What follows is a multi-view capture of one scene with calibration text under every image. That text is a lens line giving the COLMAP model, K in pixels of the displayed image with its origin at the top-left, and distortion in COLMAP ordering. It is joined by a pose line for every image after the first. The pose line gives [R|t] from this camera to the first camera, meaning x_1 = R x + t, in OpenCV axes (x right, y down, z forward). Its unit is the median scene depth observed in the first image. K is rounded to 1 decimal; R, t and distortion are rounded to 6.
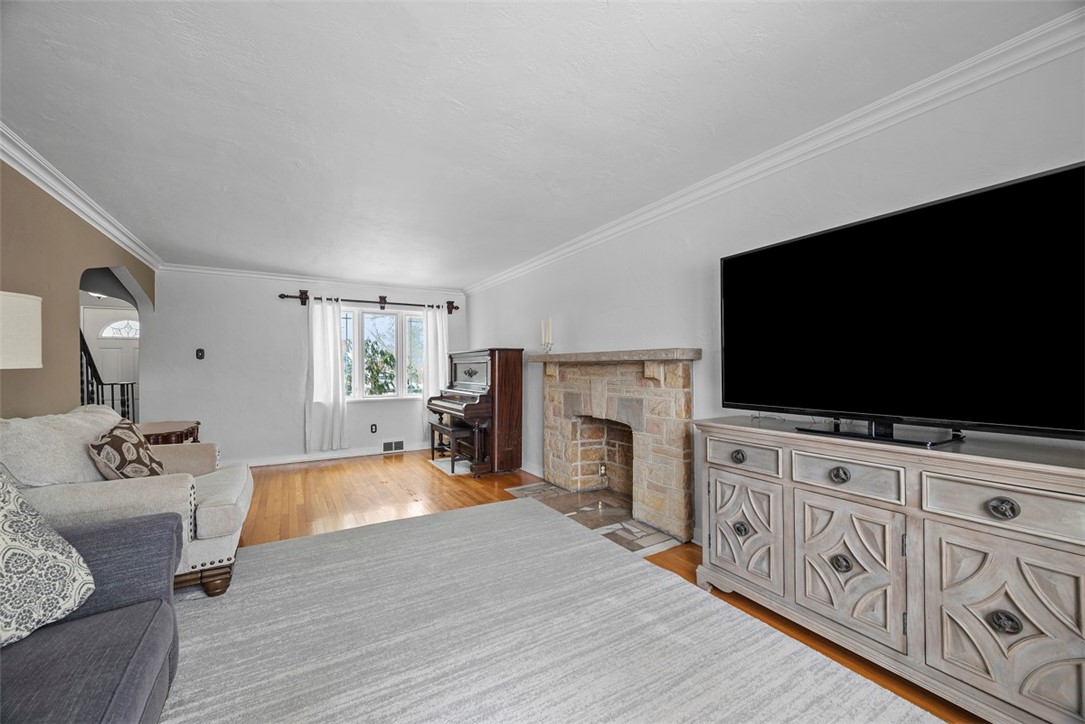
lens RADIAL K [[427.8, 0, 543.6], [0, 427.8, 365.7], [0, 0, 1]] dist [-0.001042, 0.000165]
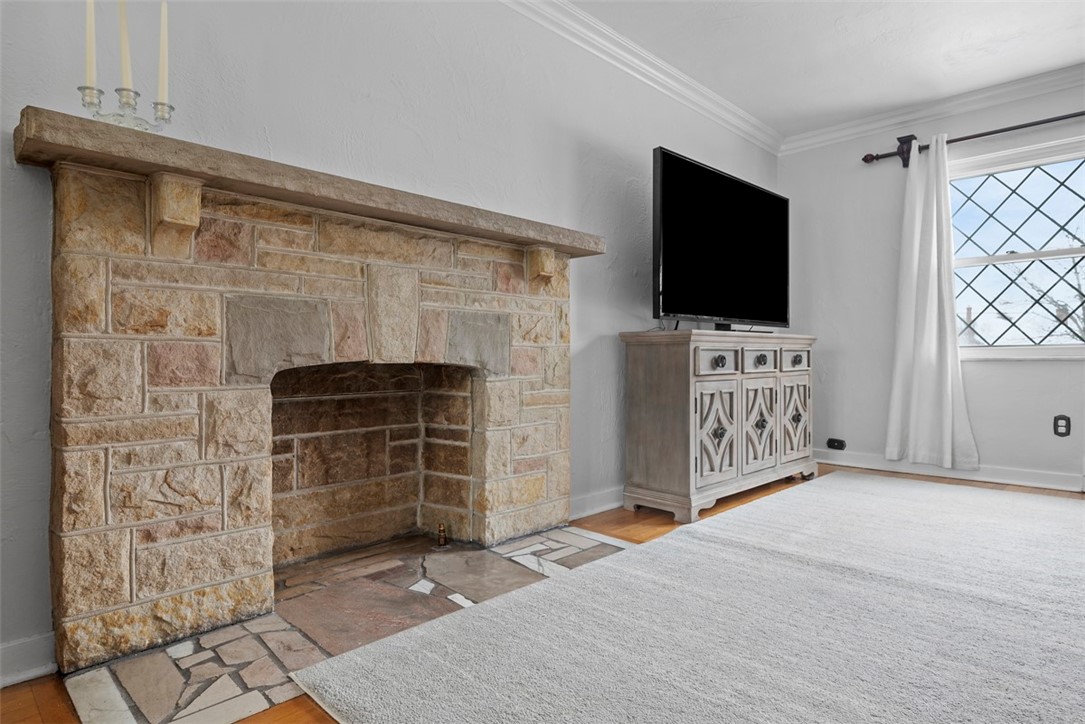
lens RADIAL K [[608.2, 0, 542.5], [0, 608.2, 362.0], [0, 0, 1]] dist [-0.003124, -0.000402]
pose [[-0.263070, 0.004347, 0.964767, -0.497394], [0.003040, 0.999989, -0.003677, 0.132189], [-0.964772, 0.001966, -0.263081, 1.085195]]
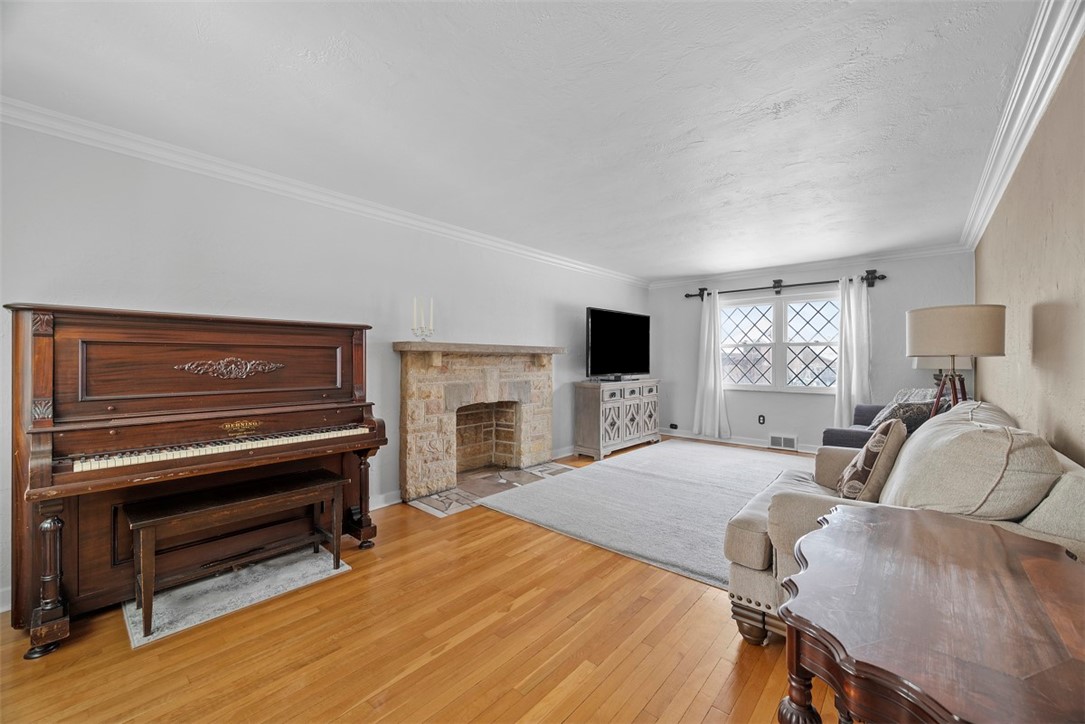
lens RADIAL K [[426.5, 0, 545.6], [0, 426.5, 360.4], [0, 0, 1]] dist [-0.000741, 0.000012]
pose [[-0.312196, 0.003578, 0.950011, -1.066608], [-0.002343, 0.999987, -0.004536, 0.016241], [-0.950015, -0.003642, -0.312183, 1.301490]]
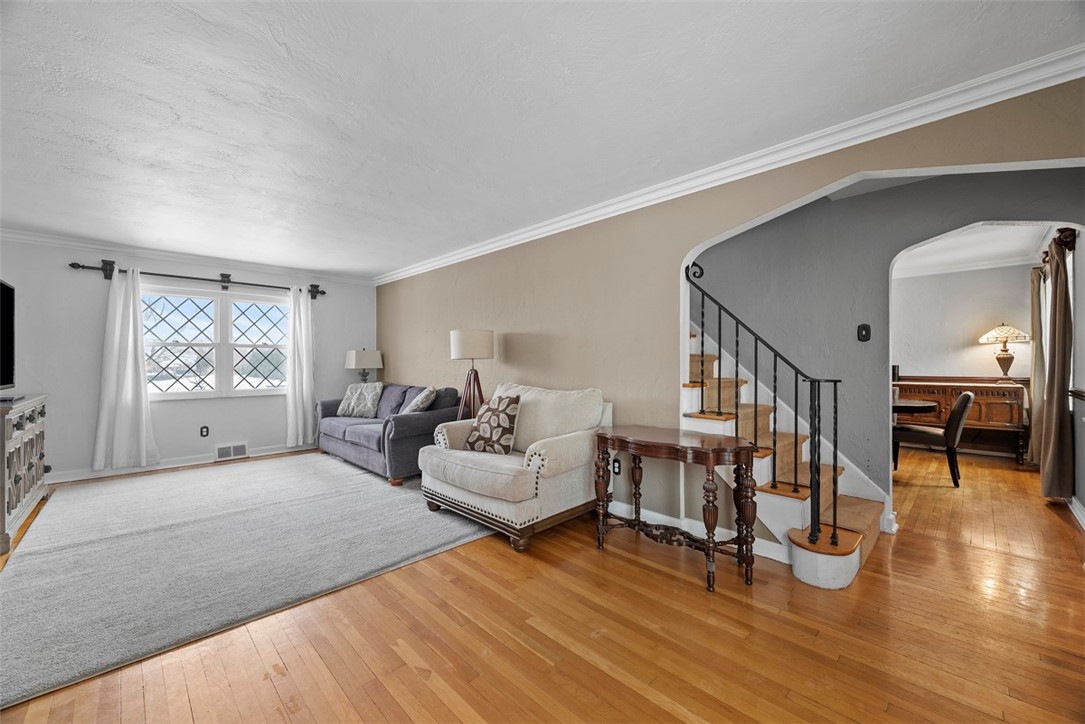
lens RADIAL K [[427.8, 0, 543.6], [0, 427.8, 365.7], [0, 0, 1]] dist [-0.001042, 0.000165]
pose [[-0.969914, 0.011044, -0.243199, -0.506581], [0.009458, 0.999926, 0.007686, 0.016043], [0.243265, 0.005155, -0.969946, 1.655065]]
